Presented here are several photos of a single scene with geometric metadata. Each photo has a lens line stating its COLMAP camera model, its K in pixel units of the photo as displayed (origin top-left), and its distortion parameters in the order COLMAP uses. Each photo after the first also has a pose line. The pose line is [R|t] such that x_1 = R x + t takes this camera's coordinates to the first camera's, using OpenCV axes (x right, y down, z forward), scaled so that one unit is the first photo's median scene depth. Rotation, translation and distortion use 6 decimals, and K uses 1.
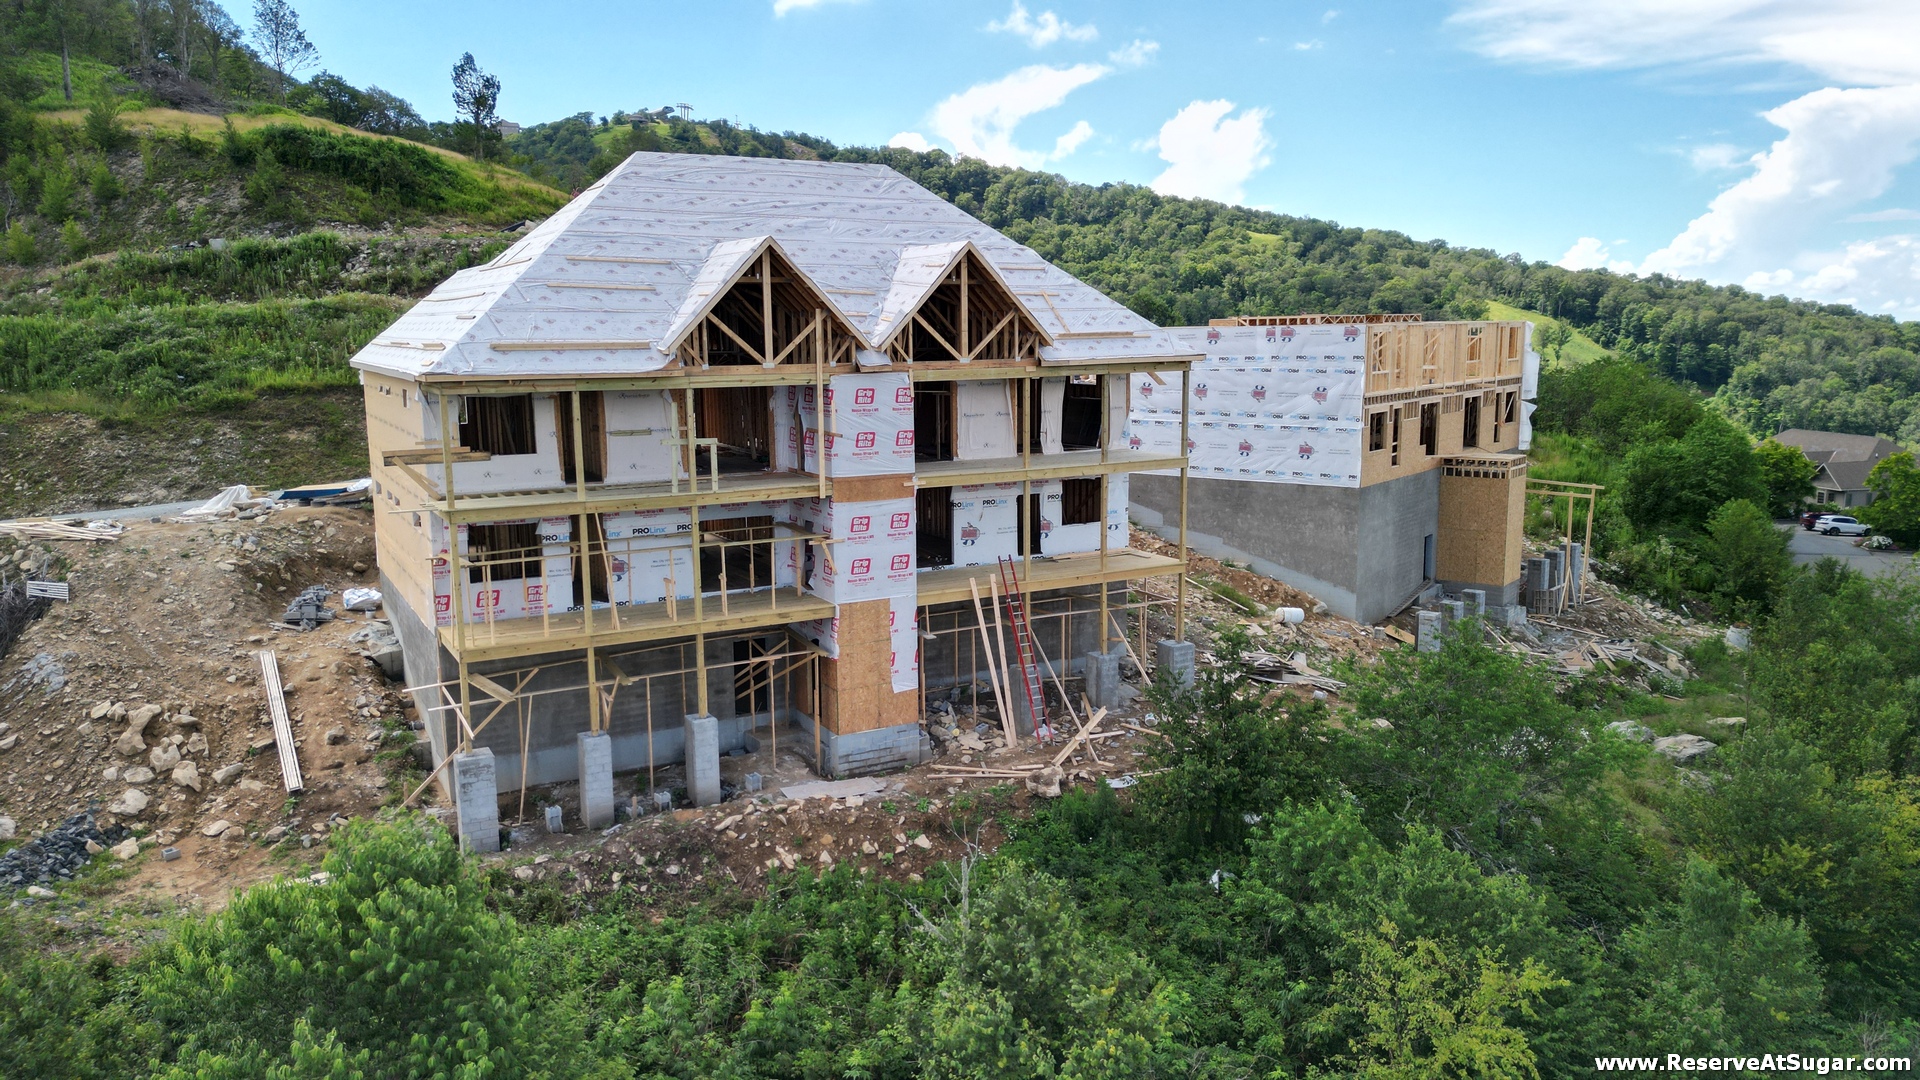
lens RADIAL K [[1330.1, 0, 960.0], [0, 1330.1, 540.0], [0, 0, 1]] dist [0.083883, -0.084044]
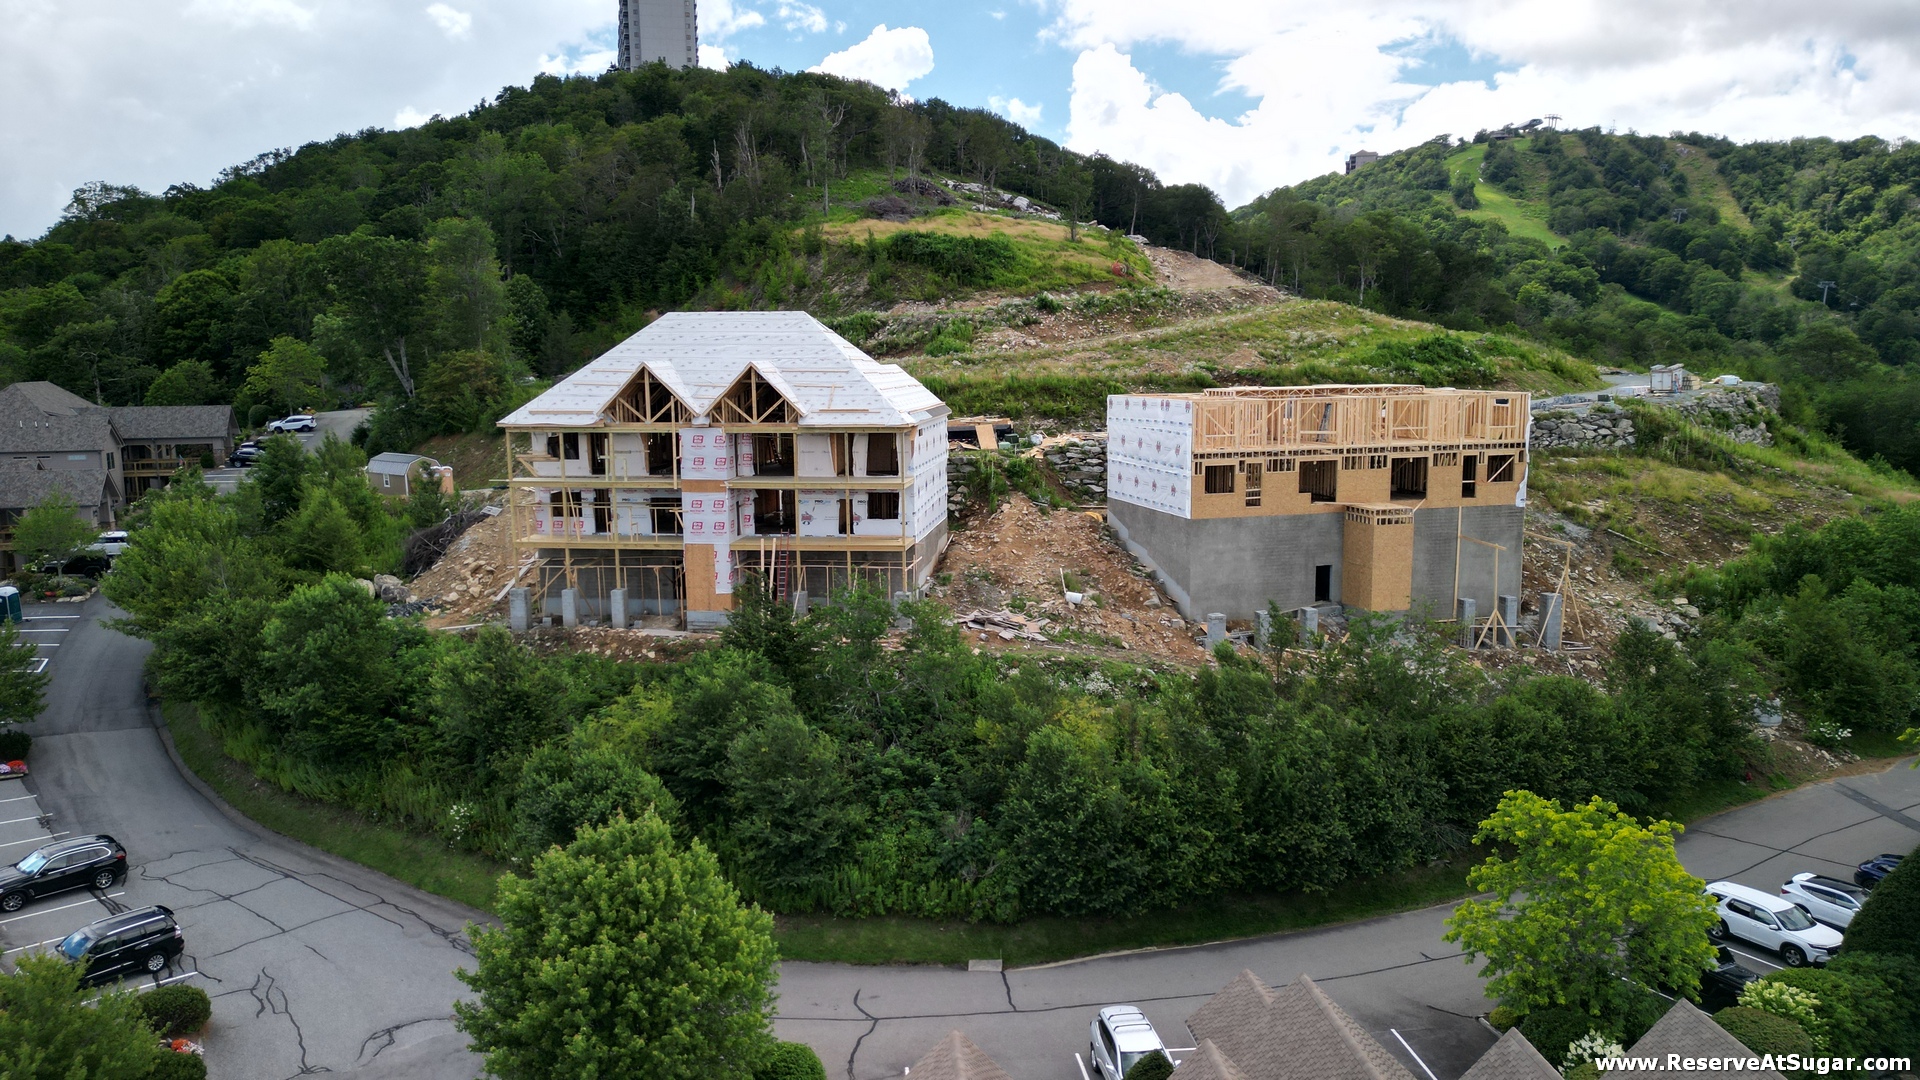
lens RADIAL K [[1330.1, 0, 960.0], [0, 1330.1, 540.0], [0, 0, 1]] dist [0.083883, -0.084044]
pose [[0.805914, 0.087248, -0.585568, 1.380678], [-0.094775, 0.995338, 0.017864, -0.030388], [0.584397, 0.041100, 0.810426, -0.367283]]
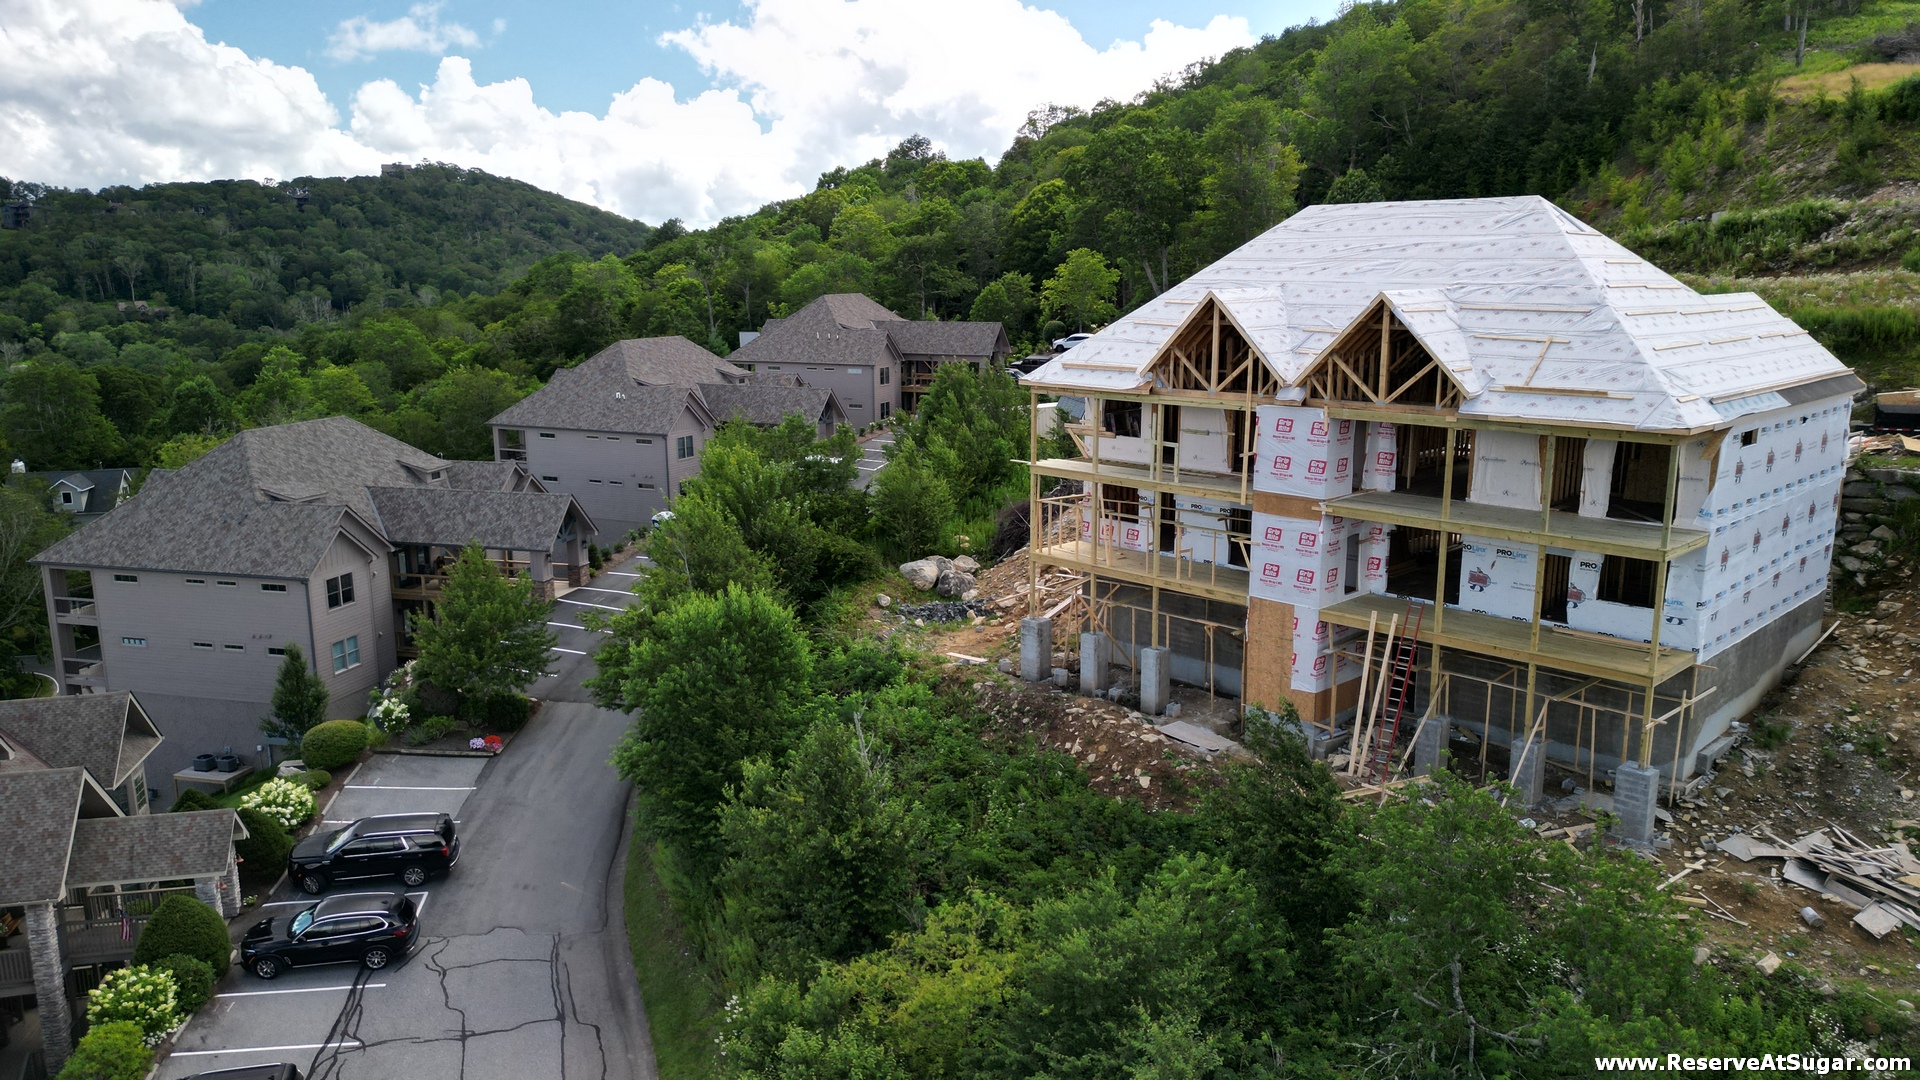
lens RADIAL K [[1330.1, 0, 960.0], [0, 1330.1, 540.0], [0, 0, 1]] dist [0.083883, -0.084044]
pose [[0.268991, 0.205649, -0.940932, 0.934447], [-0.154292, 0.973523, 0.168664, -0.158611], [0.950704, 0.099809, 0.293598, 0.391859]]
